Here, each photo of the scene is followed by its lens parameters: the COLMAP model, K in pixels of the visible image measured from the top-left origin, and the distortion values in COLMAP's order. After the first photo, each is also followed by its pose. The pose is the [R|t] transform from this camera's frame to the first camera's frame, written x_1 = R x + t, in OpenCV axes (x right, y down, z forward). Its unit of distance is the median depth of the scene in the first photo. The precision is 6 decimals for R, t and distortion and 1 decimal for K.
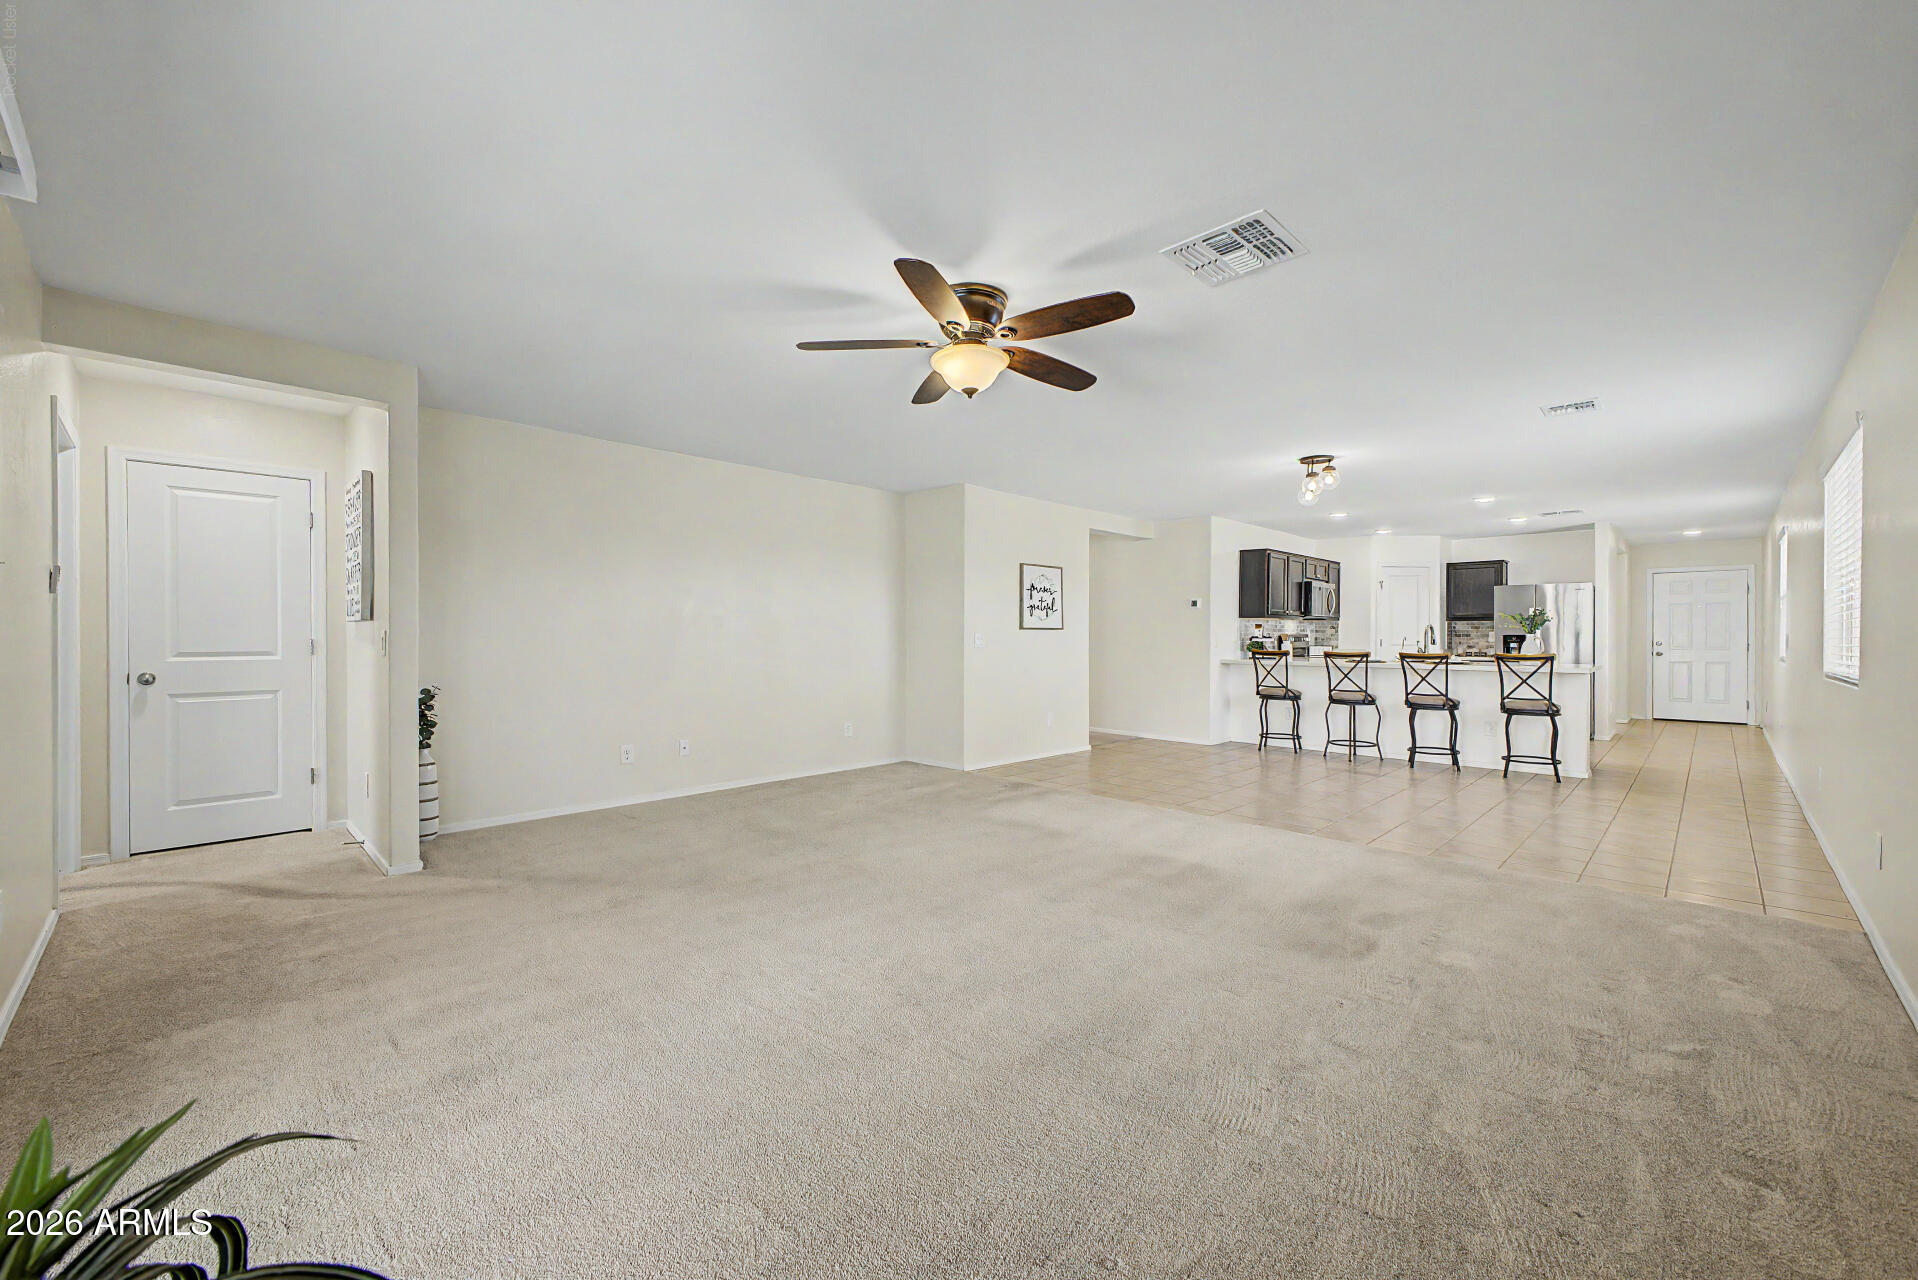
lens RADIAL K [[756.5, 0, 955.7], [0, 756.5, 644.4], [0, 0, 1]] dist [0.032452, -0.011611]
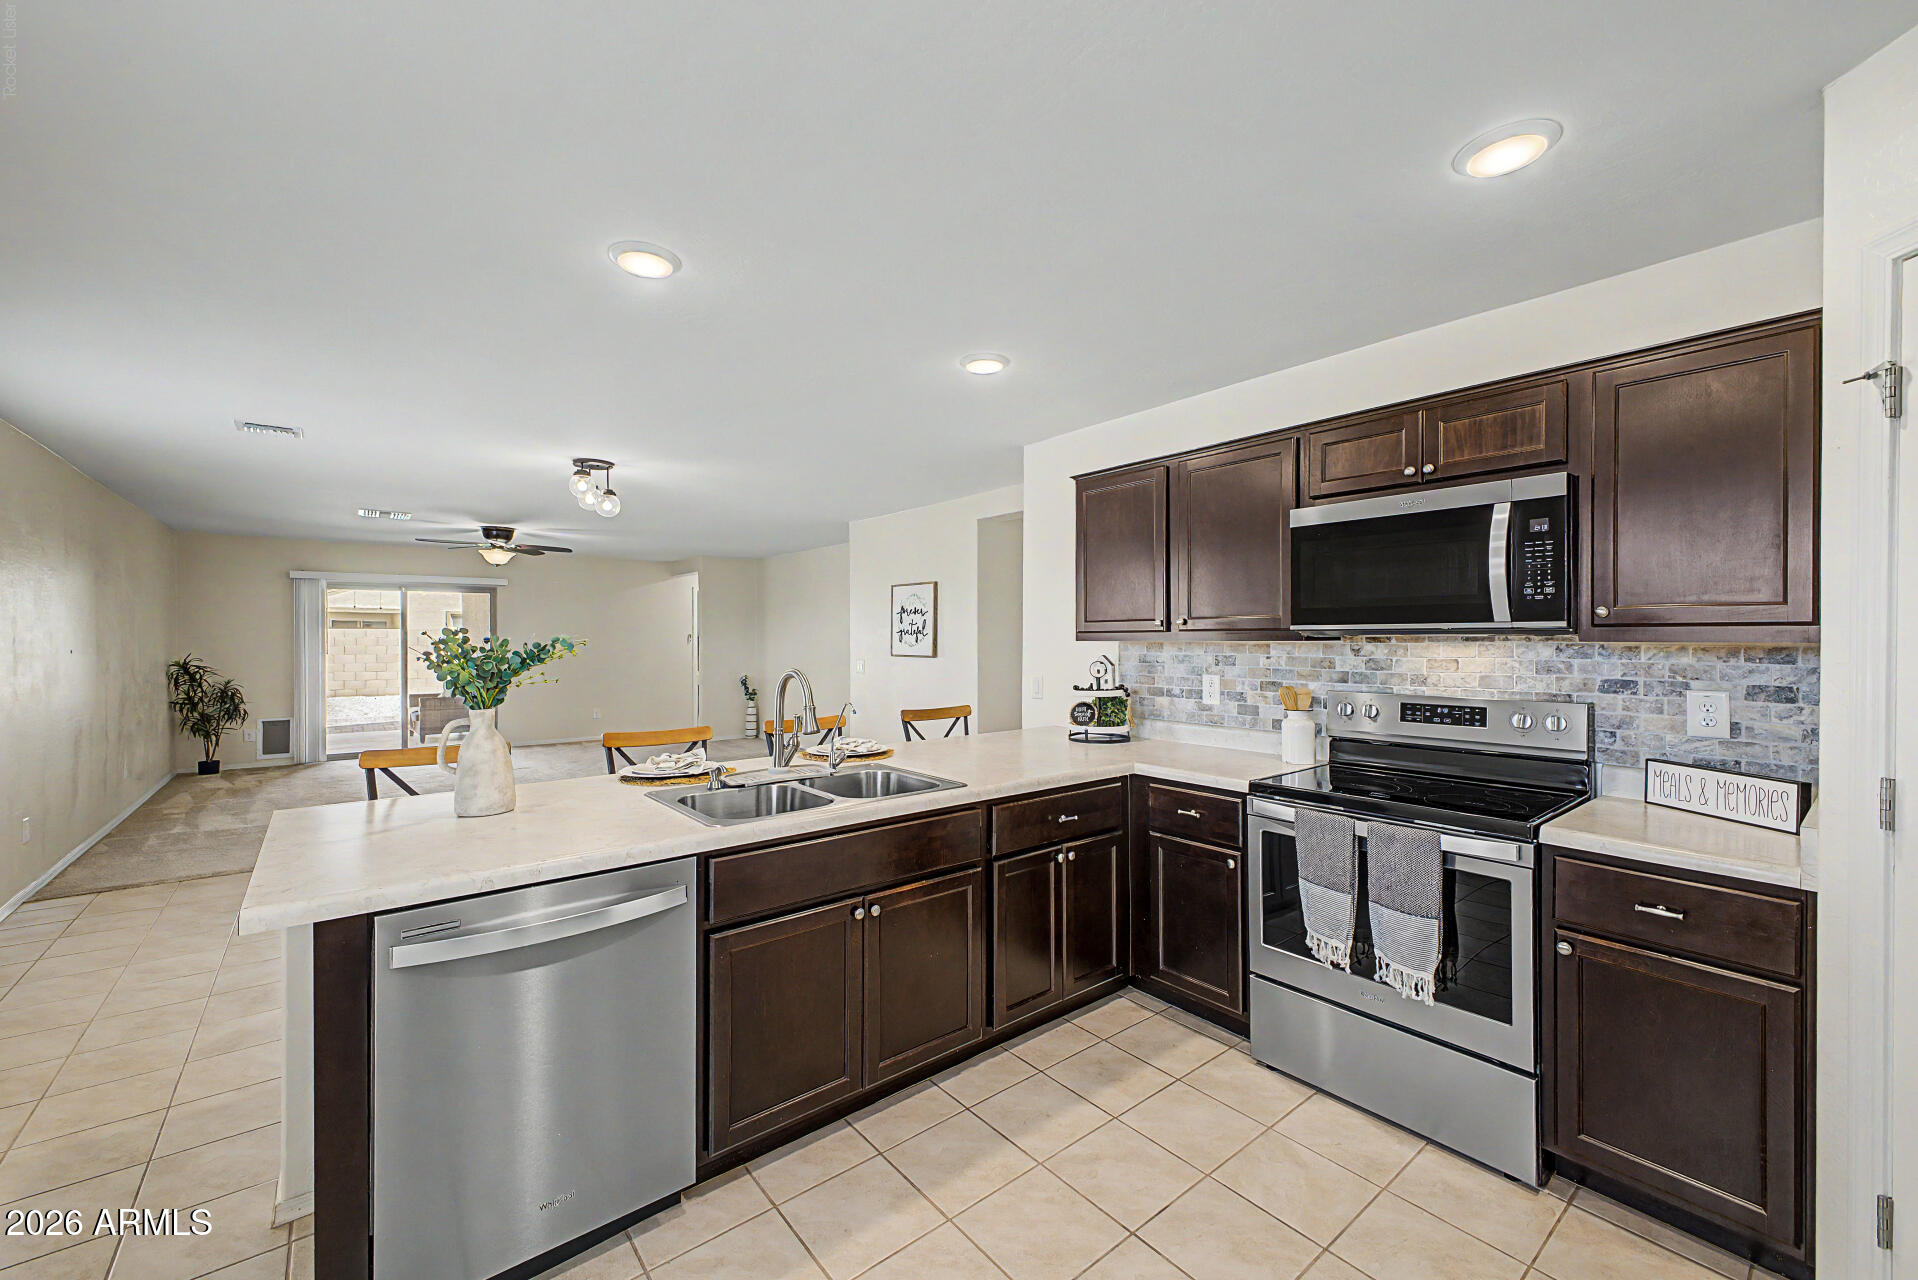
lens RADIAL K [[756.5, 0, 955.7], [0, 756.5, 644.4], [0, 0, 1]] dist [0.032452, -0.011611]
pose [[-0.115841, 0.005819, -0.993251, 0.979951], [-0.011140, 0.999912, 0.007158, -0.041573], [0.993205, 0.011894, -0.115766, 1.160529]]
